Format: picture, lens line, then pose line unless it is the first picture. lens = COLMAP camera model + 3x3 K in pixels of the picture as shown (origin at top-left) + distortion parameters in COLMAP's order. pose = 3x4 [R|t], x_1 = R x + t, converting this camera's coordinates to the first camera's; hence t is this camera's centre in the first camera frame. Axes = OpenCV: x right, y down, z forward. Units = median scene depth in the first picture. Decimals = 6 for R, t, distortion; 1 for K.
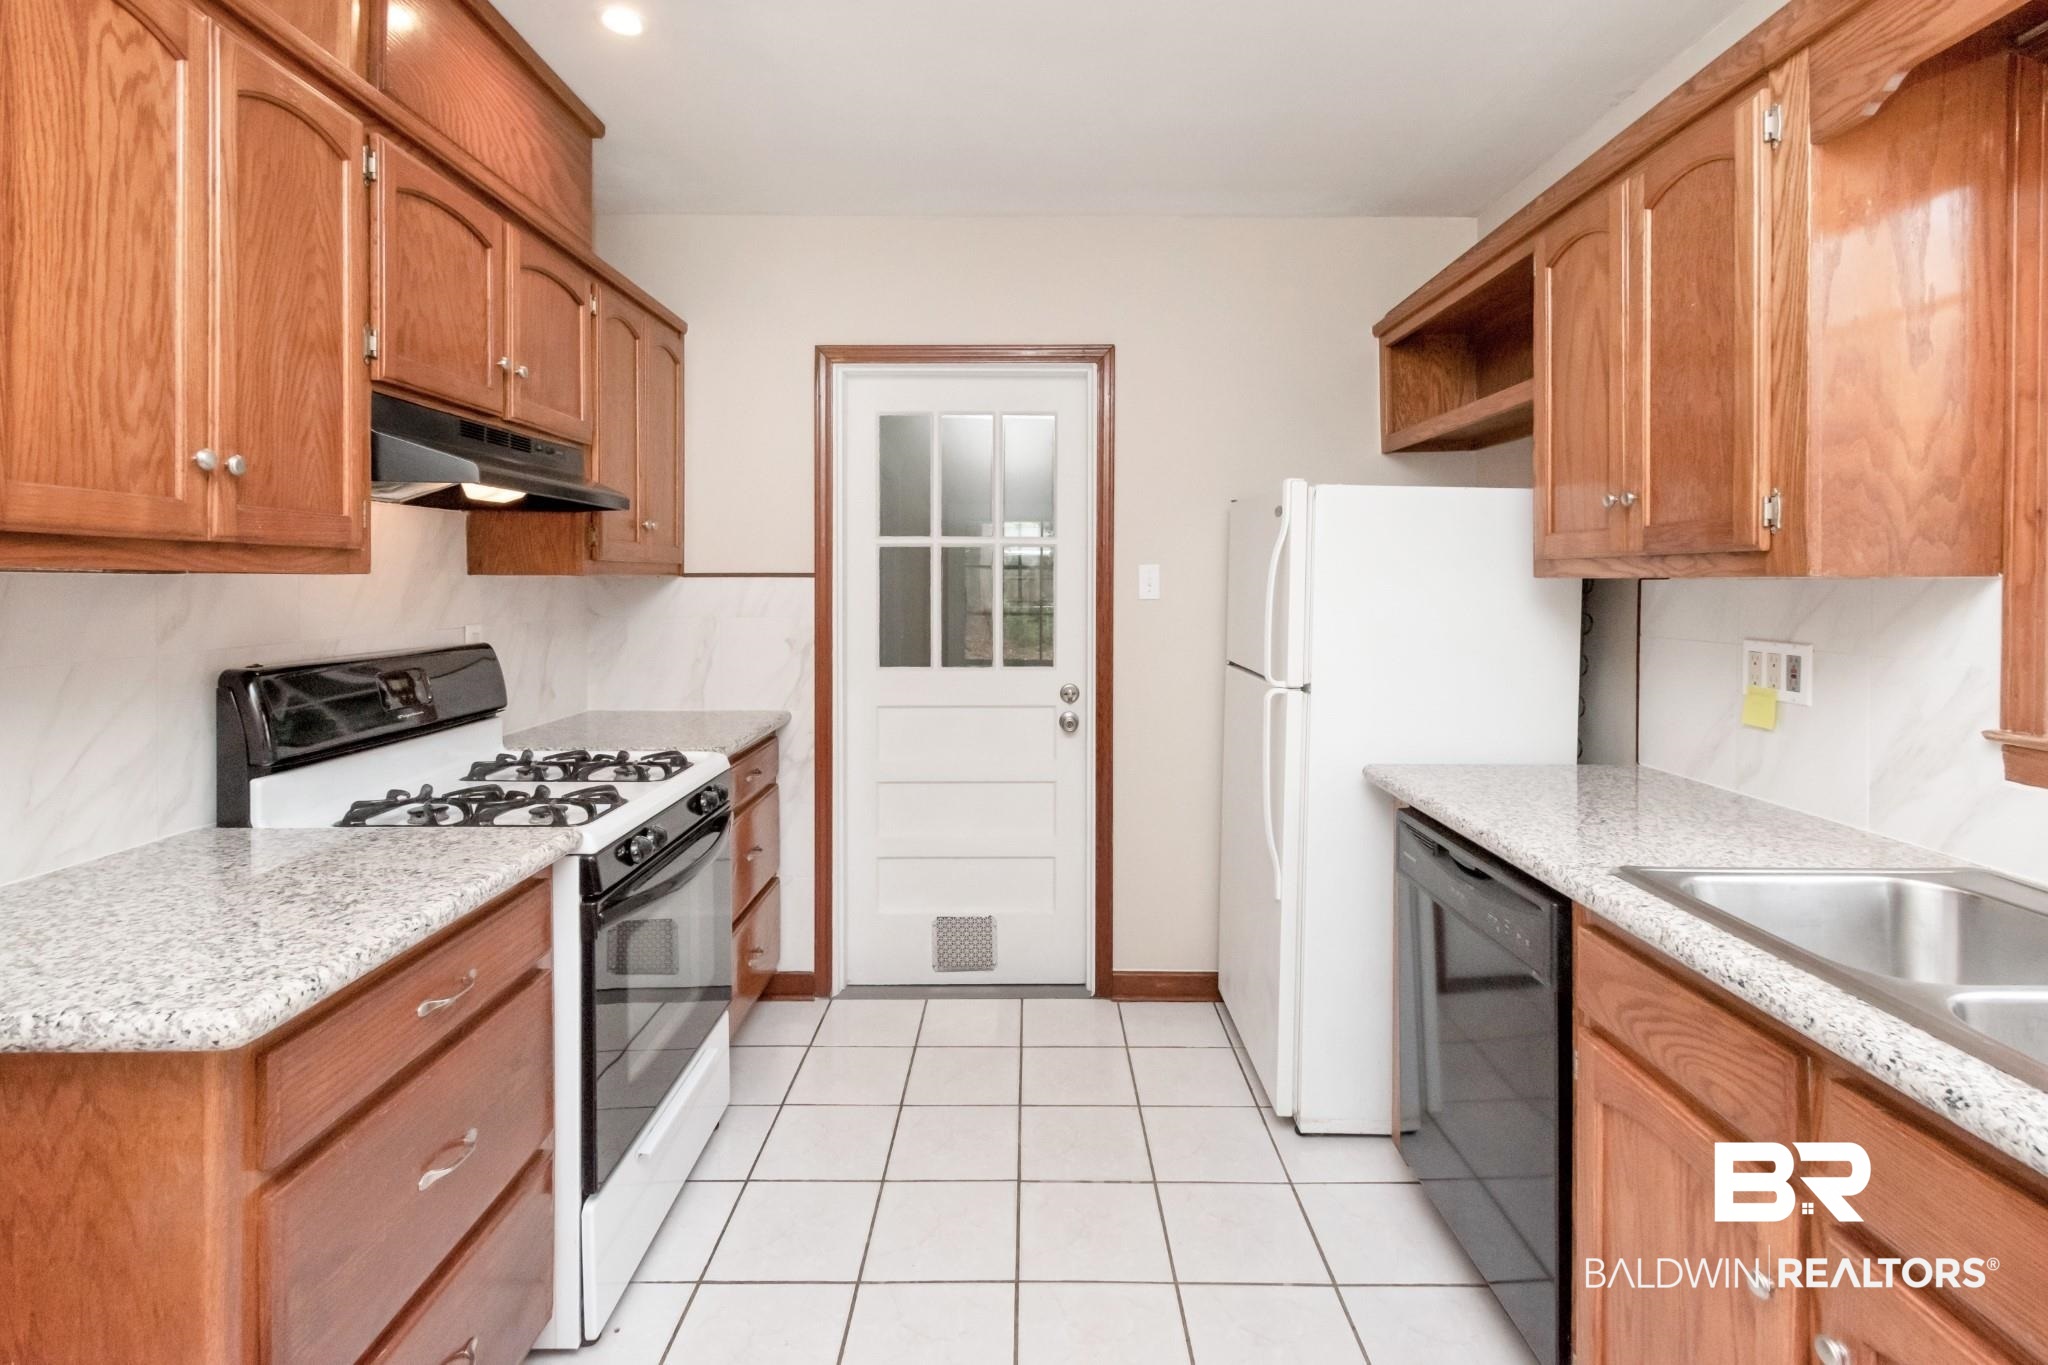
lens RADIAL K [[947.7, 0, 1035.7], [0, 947.7, 582.9], [0, 0, 1]] dist [-0.000999, -0.001369]
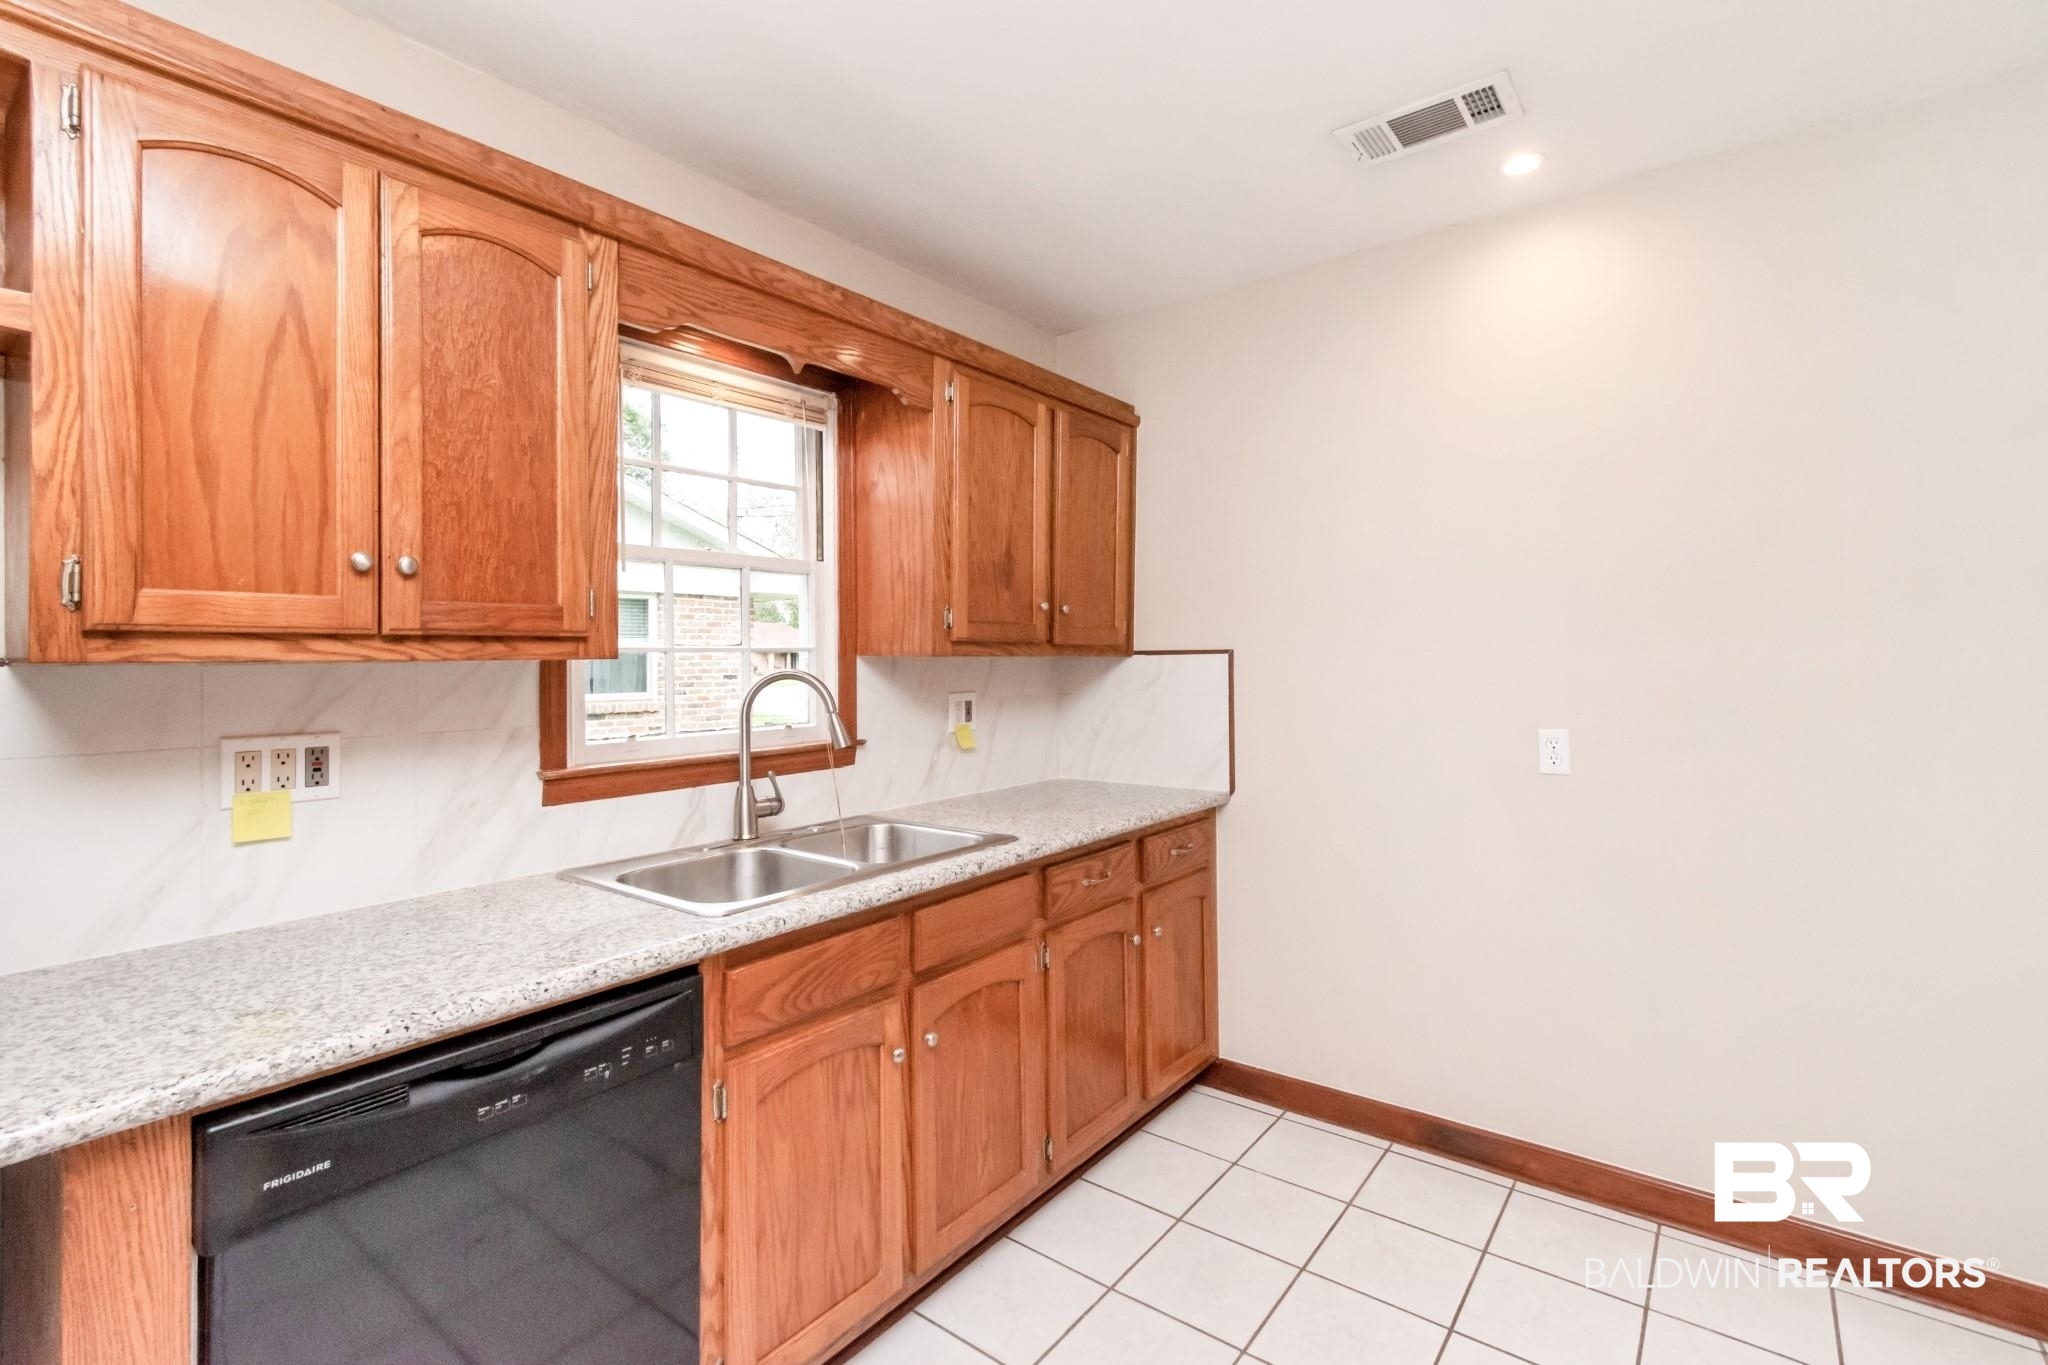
lens RADIAL K [[918.2, 0, 1024.8], [0, 918.2, 661.0], [0, 0, 1]] dist [0.003105, 0.000068]
pose [[-0.776670, 0.009149, 0.629842, -0.260953], [0.021770, 0.999687, 0.012324, -0.002424], [-0.629532, 0.023283, -0.776626, 1.100753]]
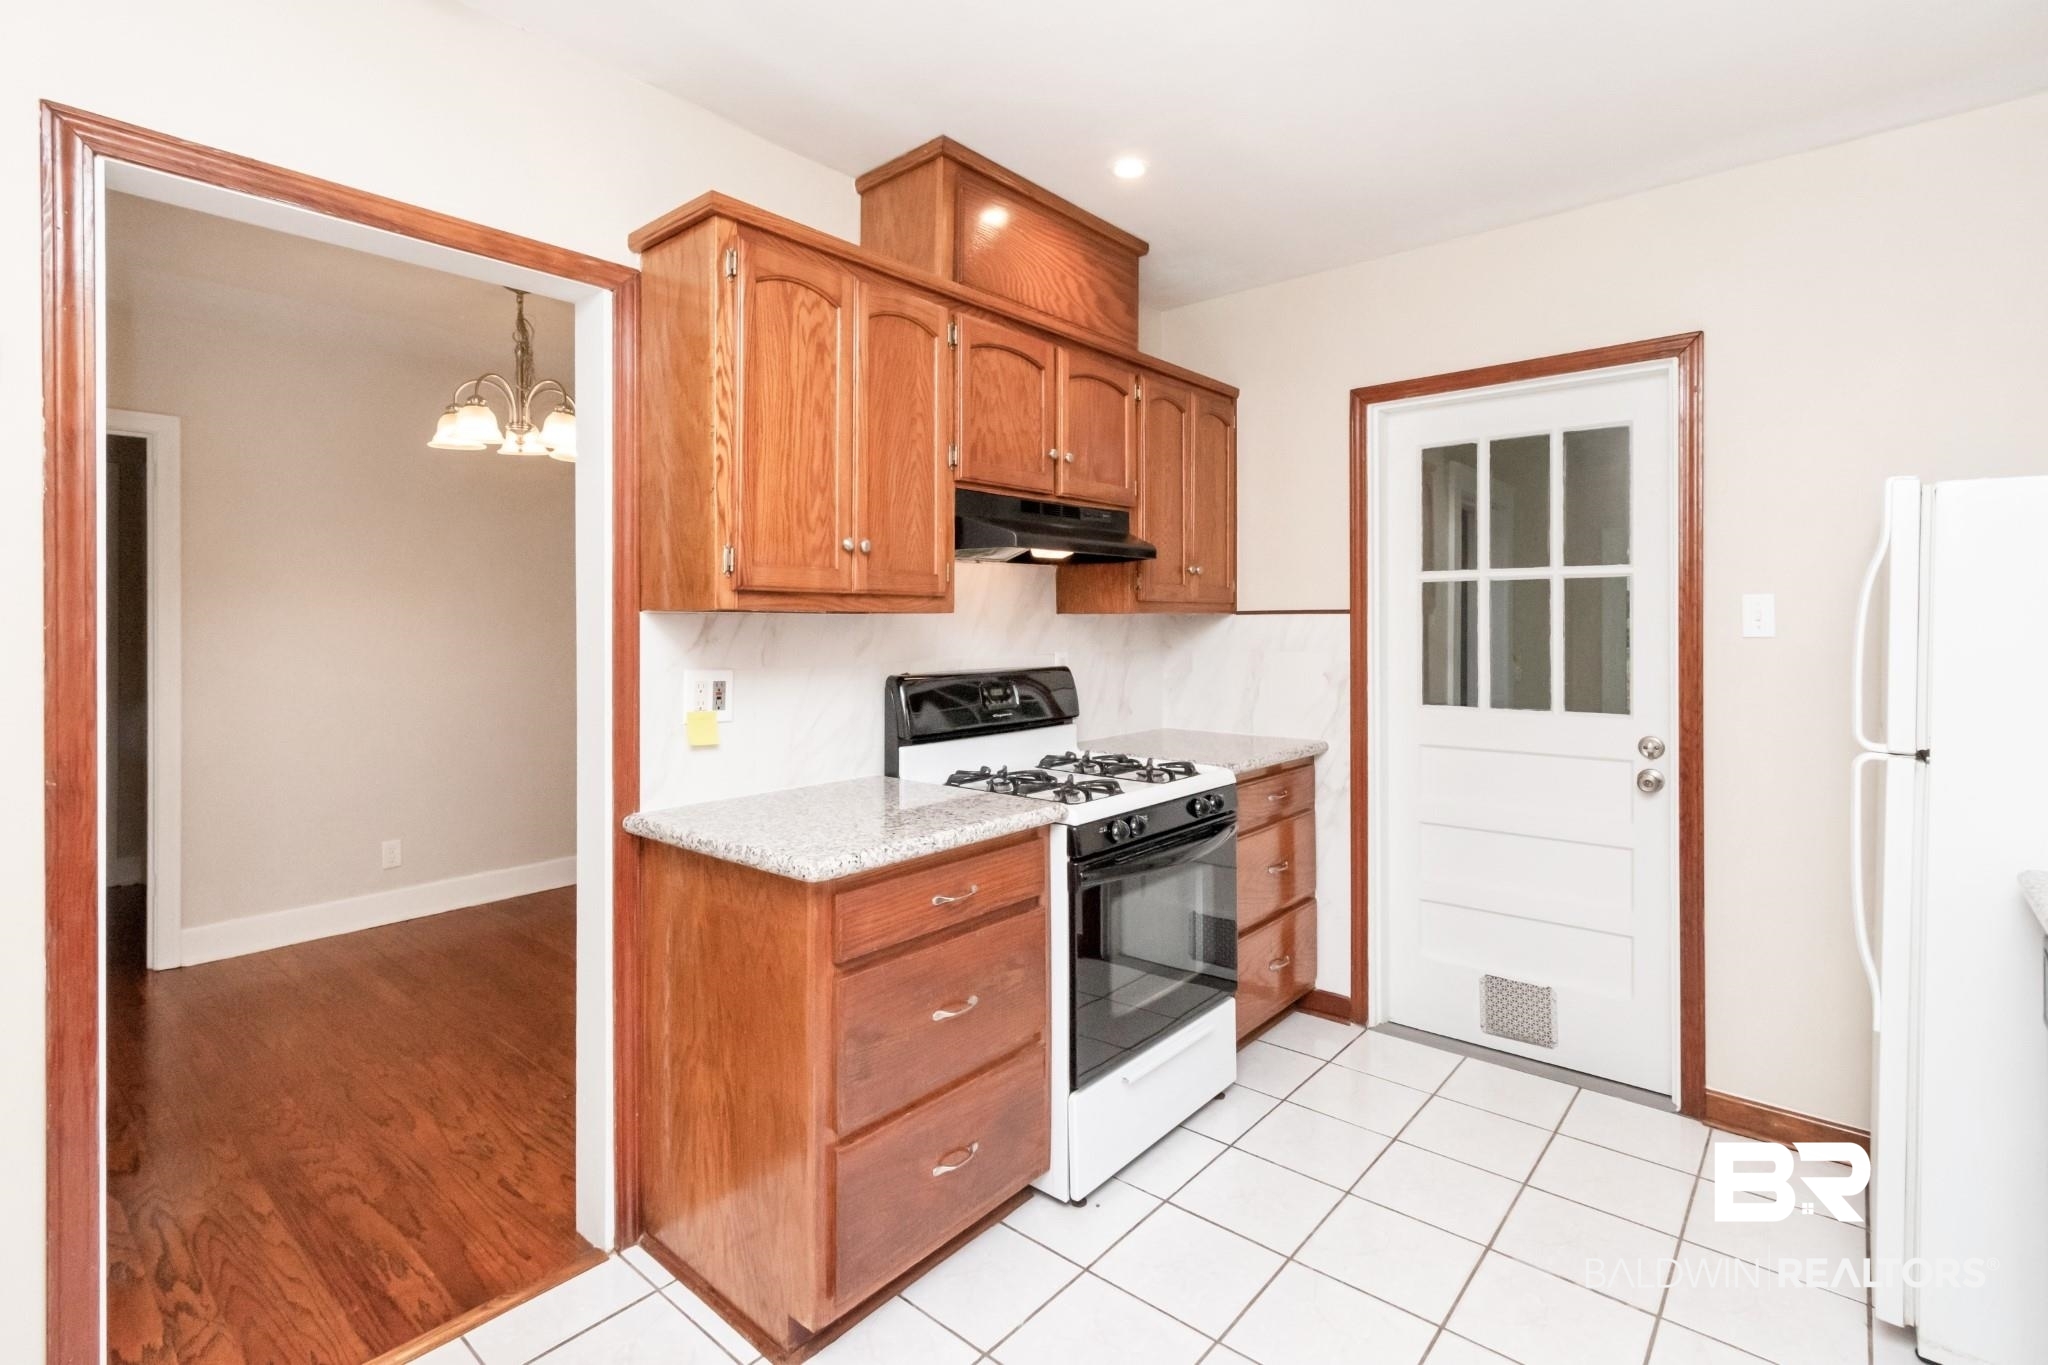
lens RADIAL K [[975.9, 0, 1025.0], [0, 975.9, 603.7], [0, 0, 1]] dist [0.000017, -0.000560]
pose [[0.751629, -0.015711, -0.659399, 0.296969], [0.002787, 0.999783, -0.020645, 0.006174], [0.659581, 0.013680, 0.751509, -0.049153]]
